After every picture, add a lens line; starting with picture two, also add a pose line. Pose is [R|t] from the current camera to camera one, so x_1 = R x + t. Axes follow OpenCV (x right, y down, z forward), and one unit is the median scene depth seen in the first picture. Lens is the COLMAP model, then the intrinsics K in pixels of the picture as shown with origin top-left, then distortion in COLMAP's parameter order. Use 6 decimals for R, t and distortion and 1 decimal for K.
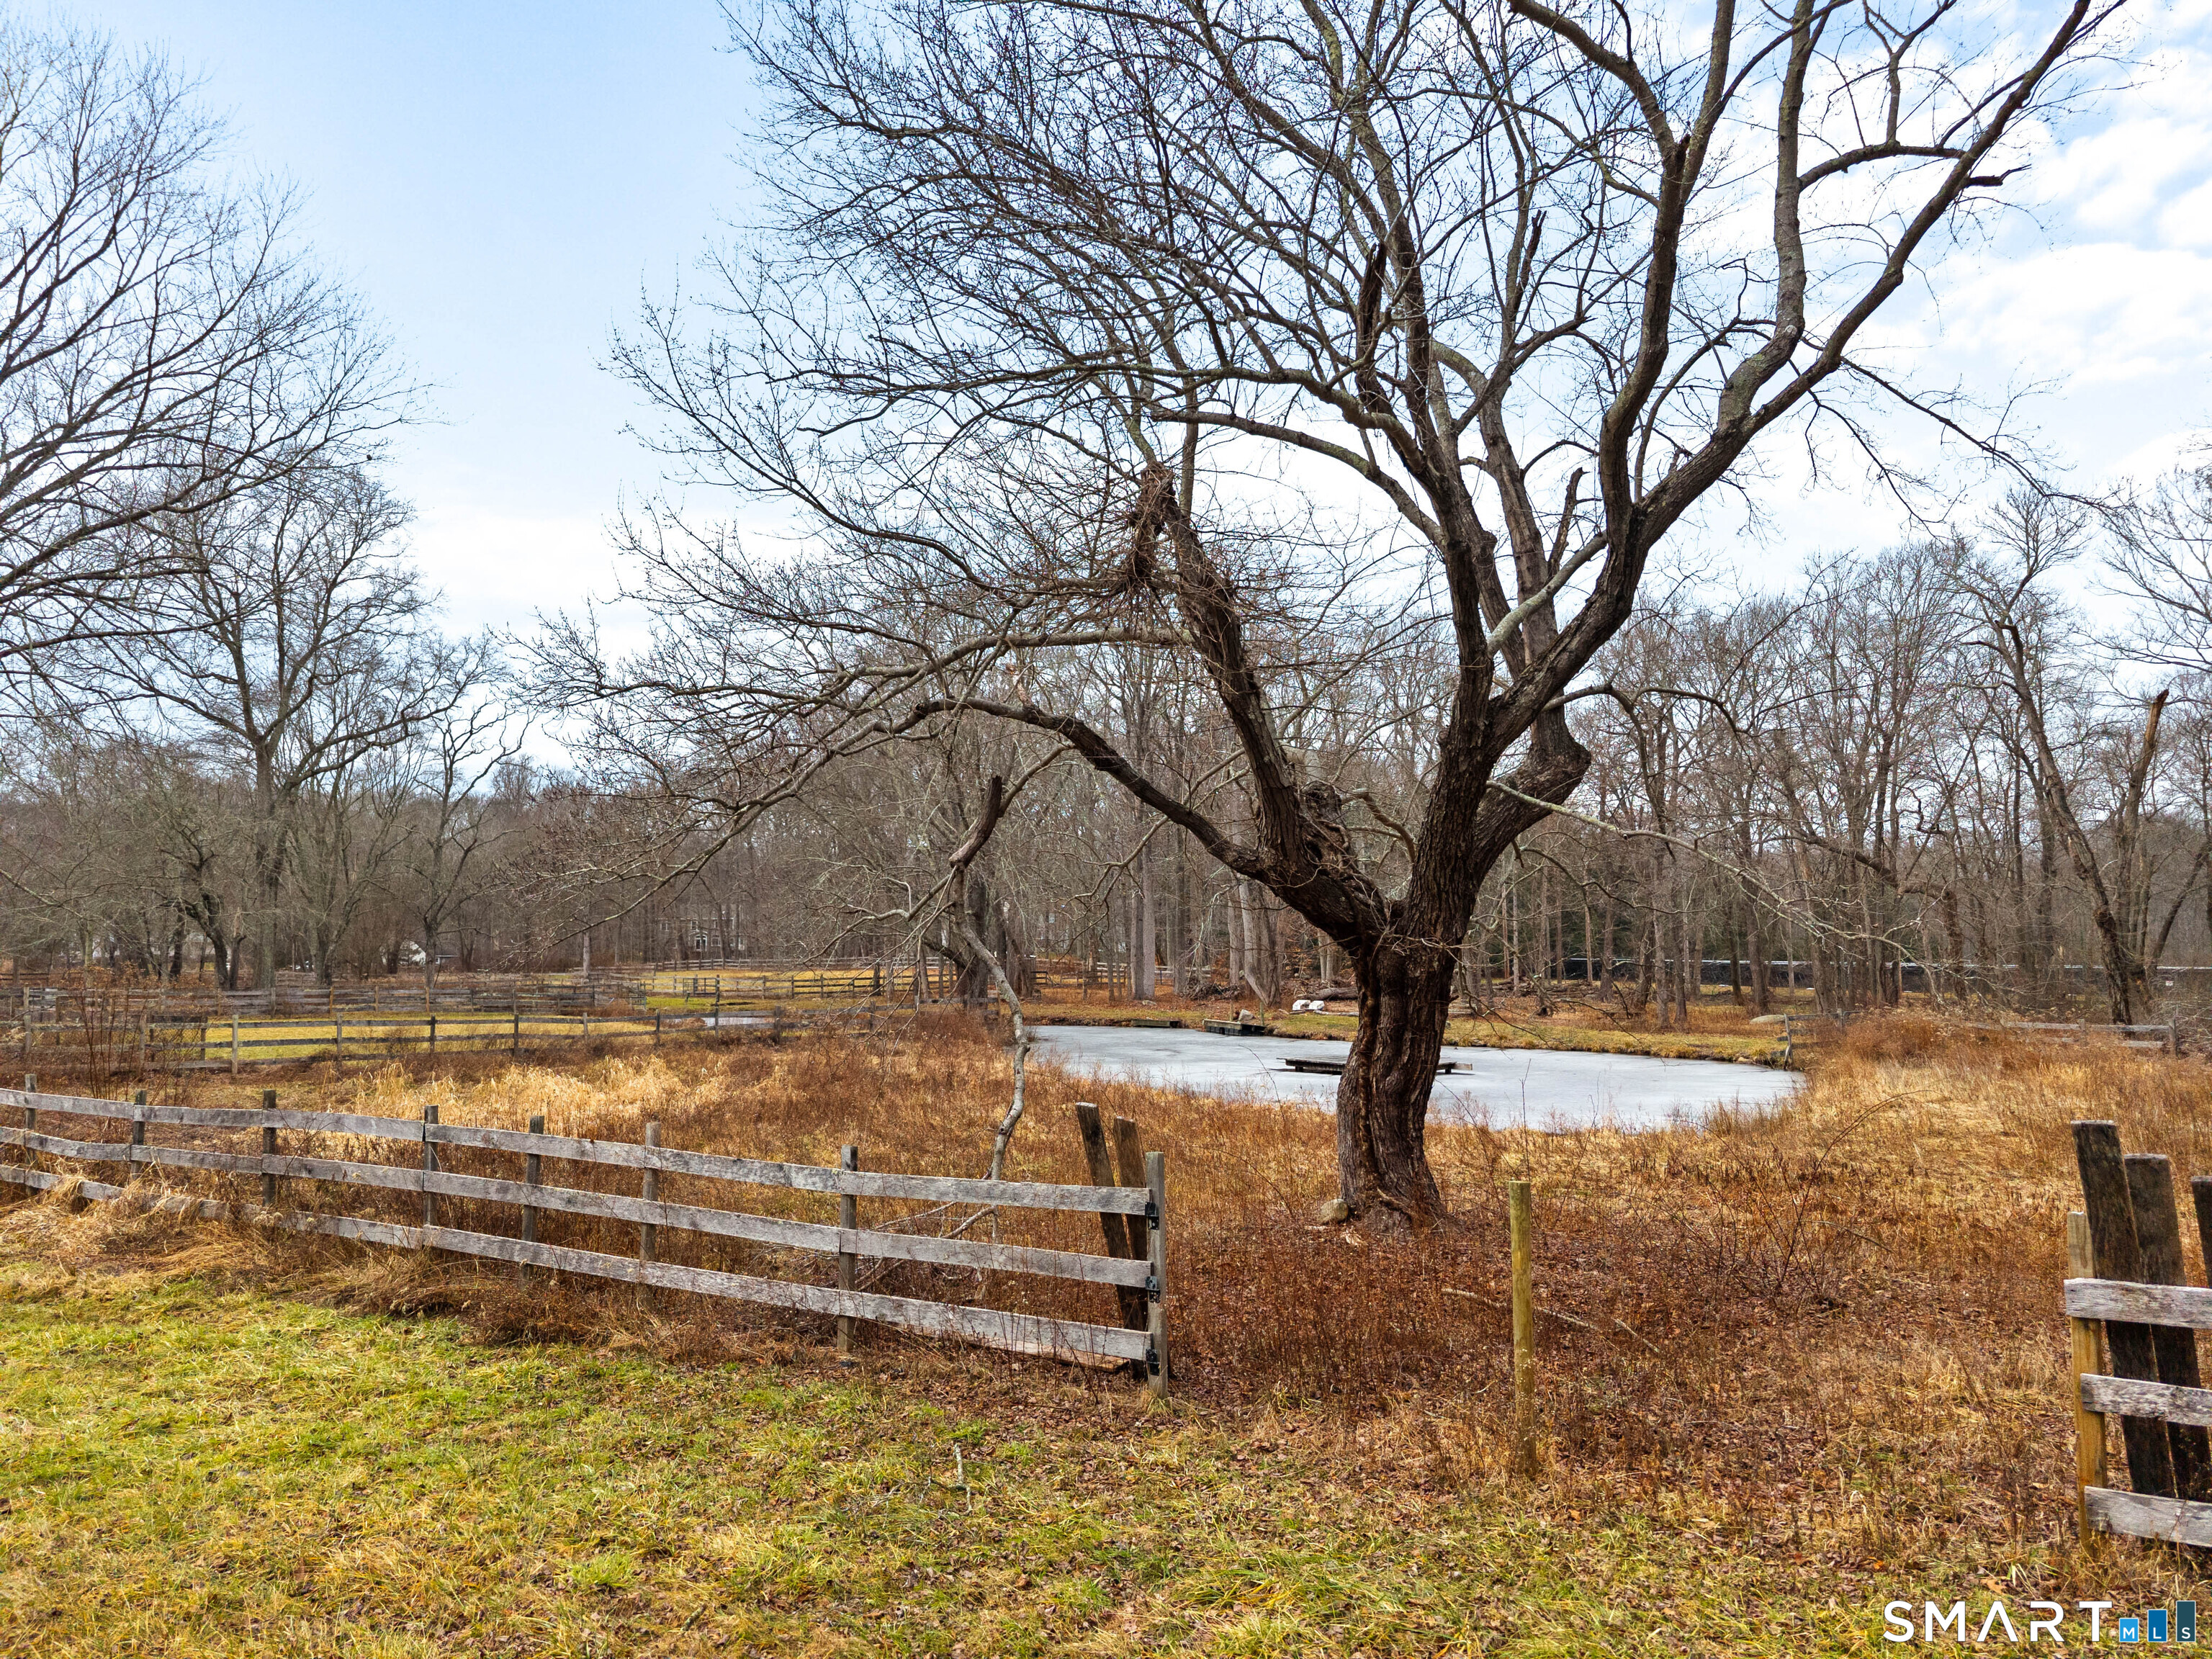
lens RADIAL K [[1578.0, 0, 1106.0], [0, 1578.0, 829.5], [0, 0, 1]] dist [0.031095, -0.000322]
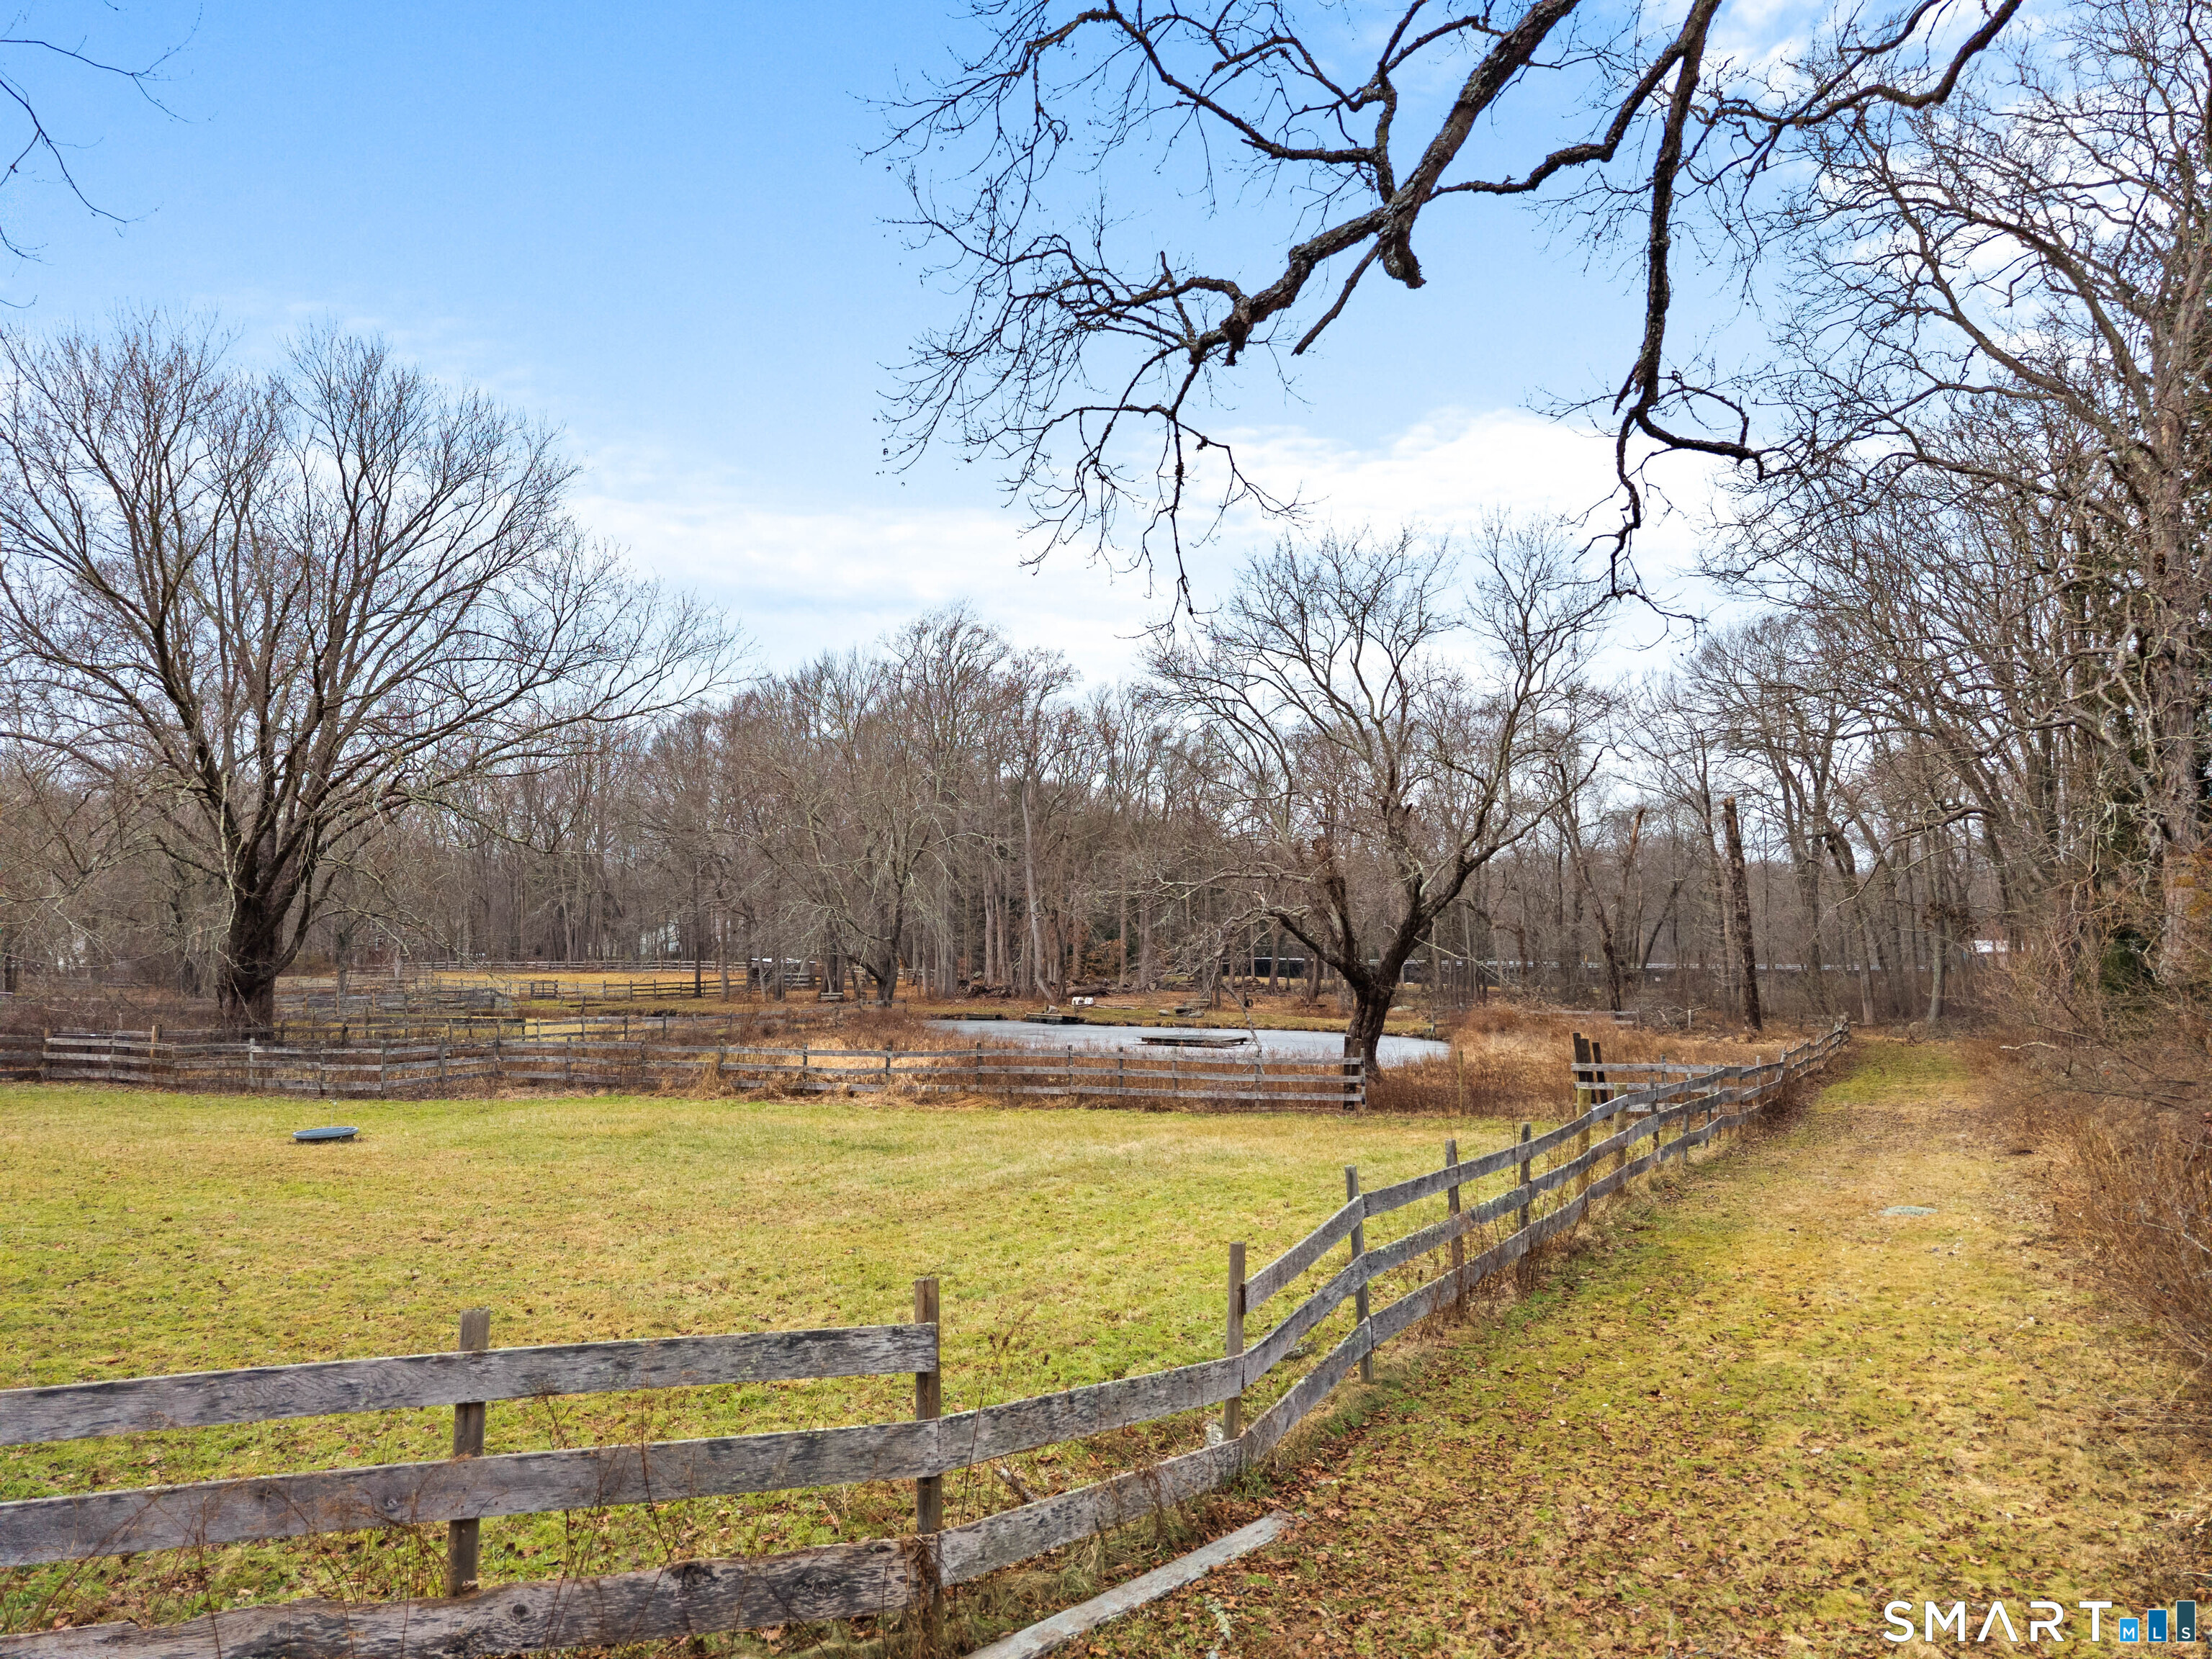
lens RADIAL K [[1578.0, 0, 1106.0], [0, 1578.0, 829.5], [0, 0, 1]] dist [0.031095, -0.000322]
pose [[0.971591, 0.014374, 0.236229, -0.346250], [-0.015468, 0.999876, 0.002780, -0.076410], [-0.236160, -0.006355, 0.971693, -0.602198]]
